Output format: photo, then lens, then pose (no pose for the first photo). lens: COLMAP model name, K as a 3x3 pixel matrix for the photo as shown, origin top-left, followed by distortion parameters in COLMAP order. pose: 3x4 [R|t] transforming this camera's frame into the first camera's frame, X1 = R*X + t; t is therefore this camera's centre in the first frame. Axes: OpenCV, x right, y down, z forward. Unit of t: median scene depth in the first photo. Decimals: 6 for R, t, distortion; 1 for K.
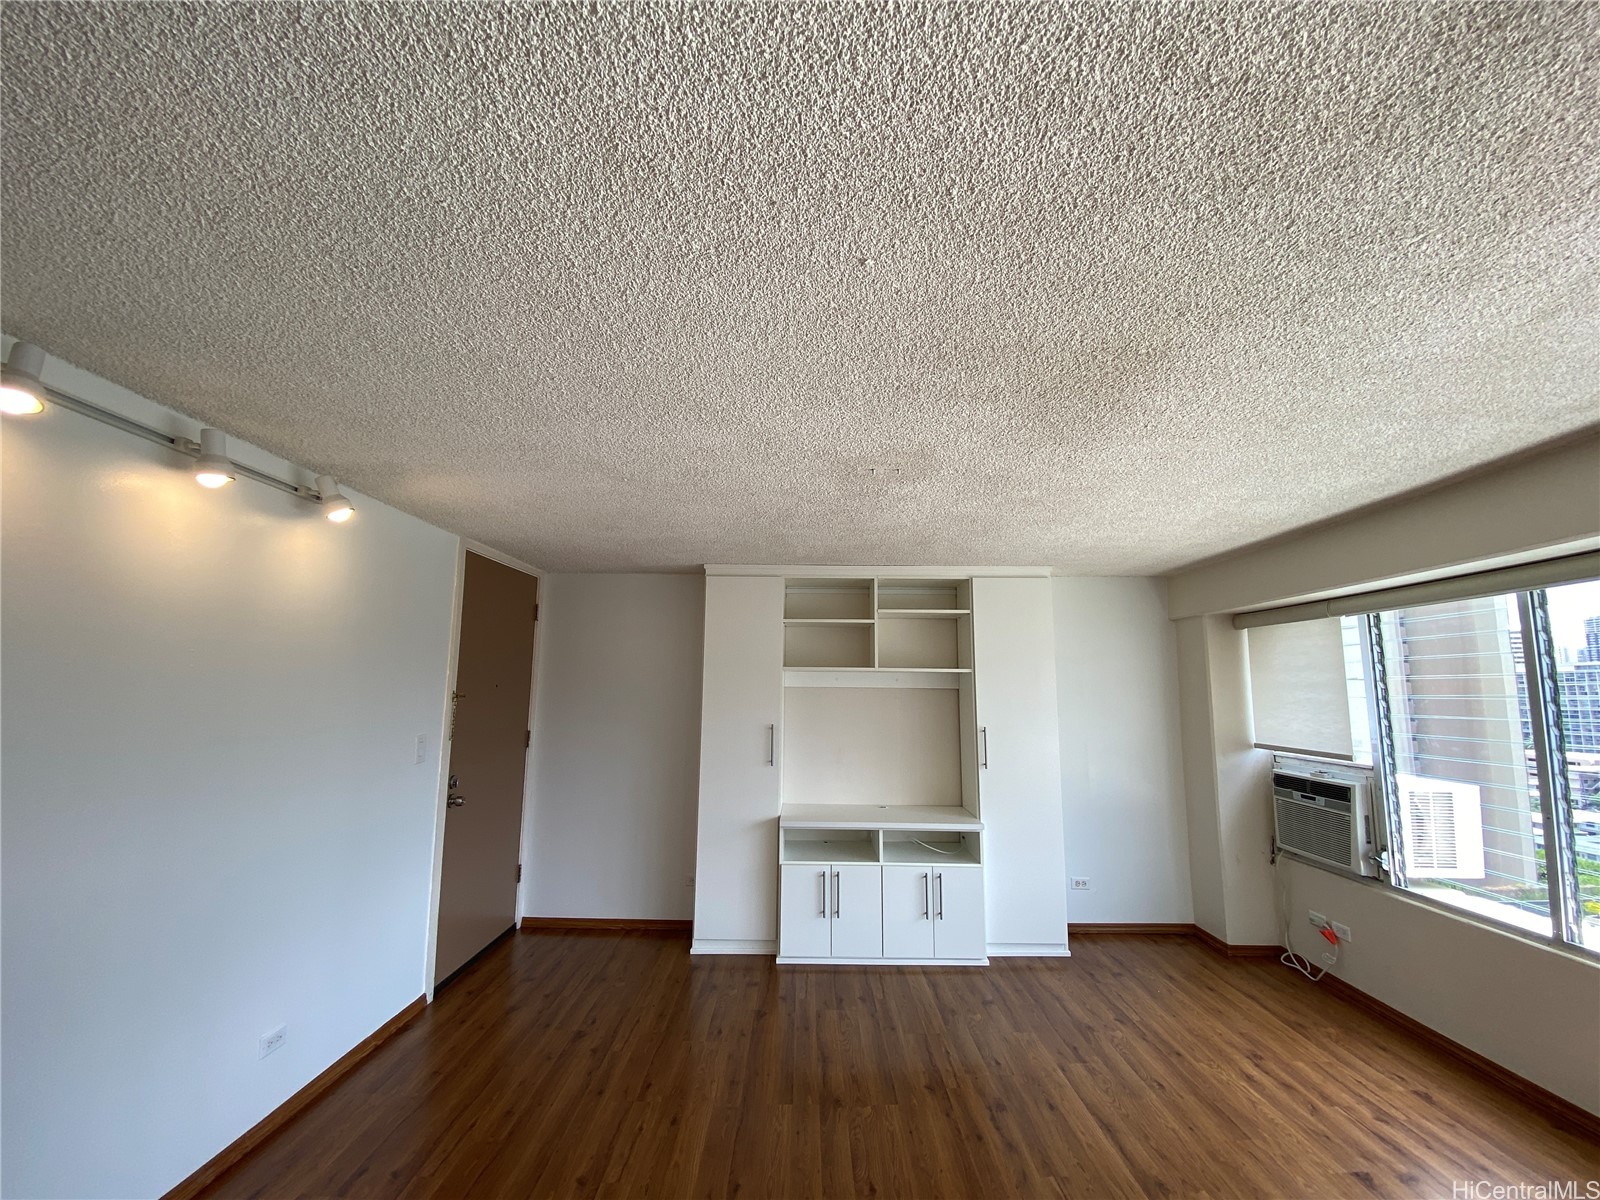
lens RADIAL K [[653.2, 0, 800.0], [0, 653.2, 600.0], [0, 0, 1]] dist [0.000028, -0.000074]
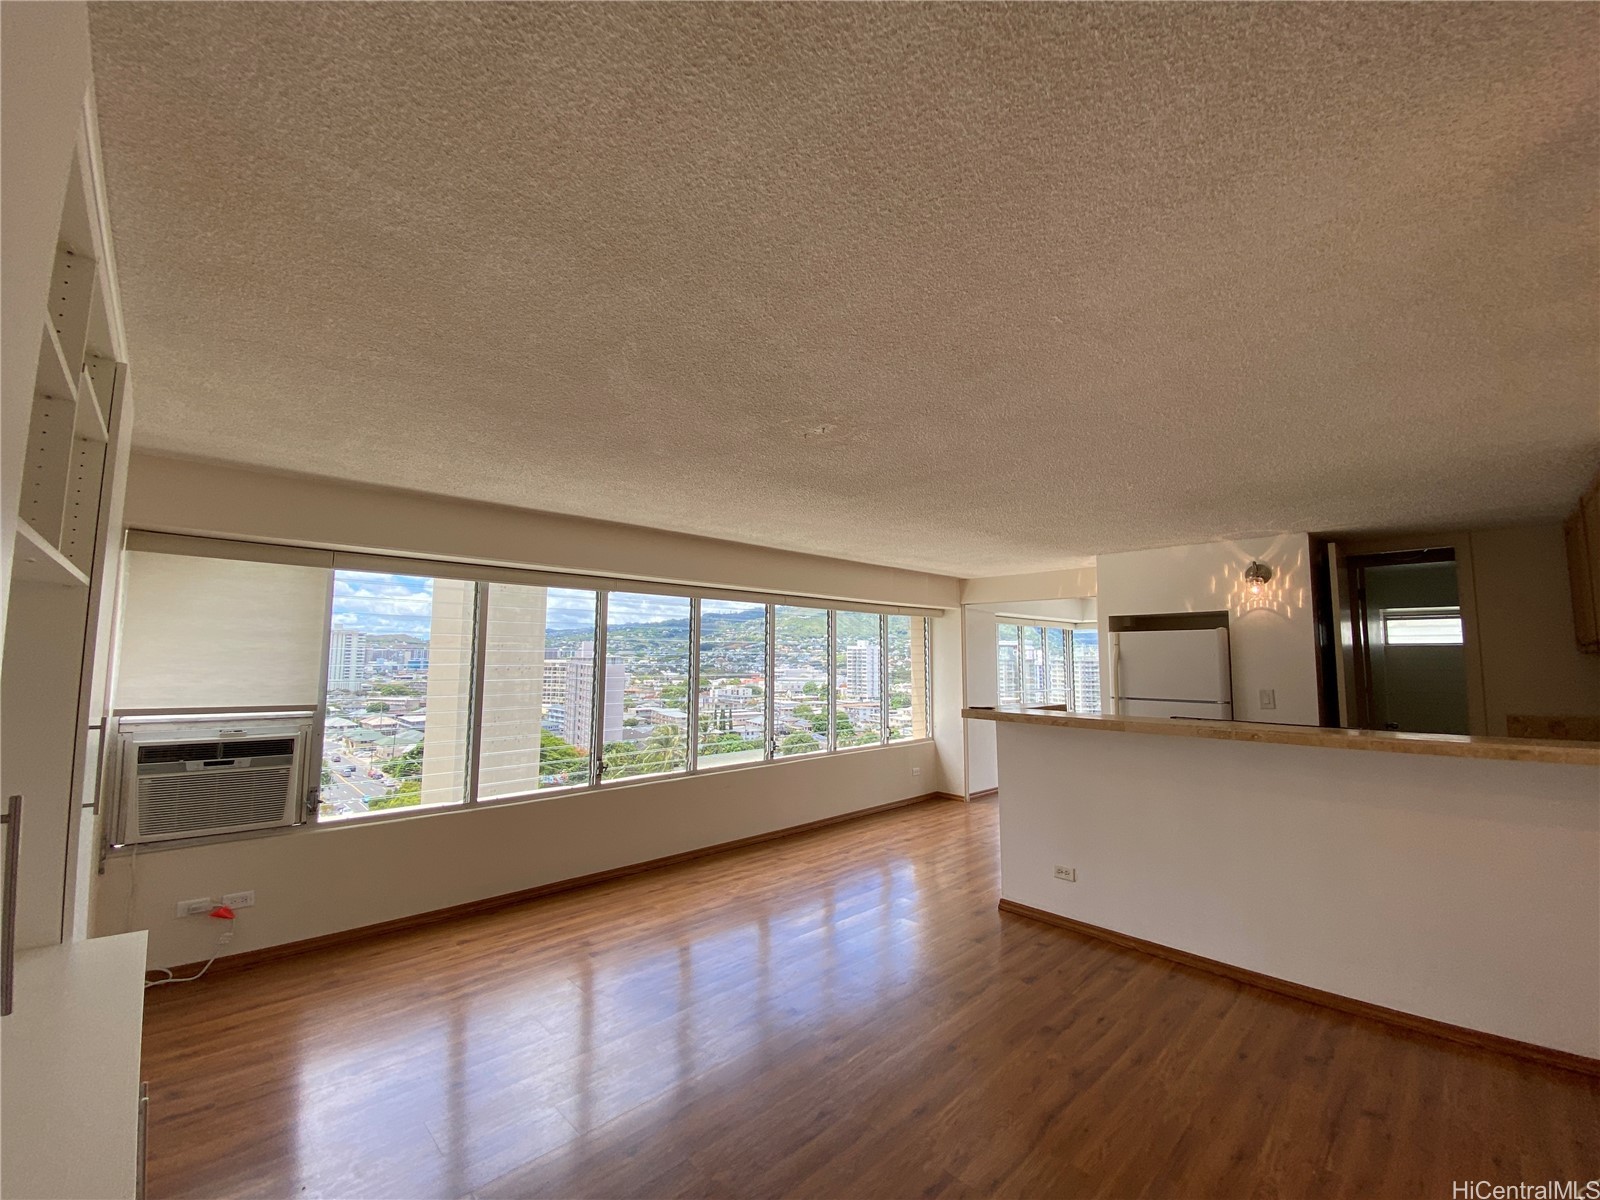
lens RADIAL K [[653.2, 0, 800.0], [0, 653.2, 600.0], [0, 0, 1]] dist [0.000028, -0.000074]
pose [[-0.651152, 0.066379, 0.756039, -0.410995], [-0.104169, 0.978923, -0.175666, 0.177522], [-0.751764, -0.193141, -0.630513, 1.092369]]
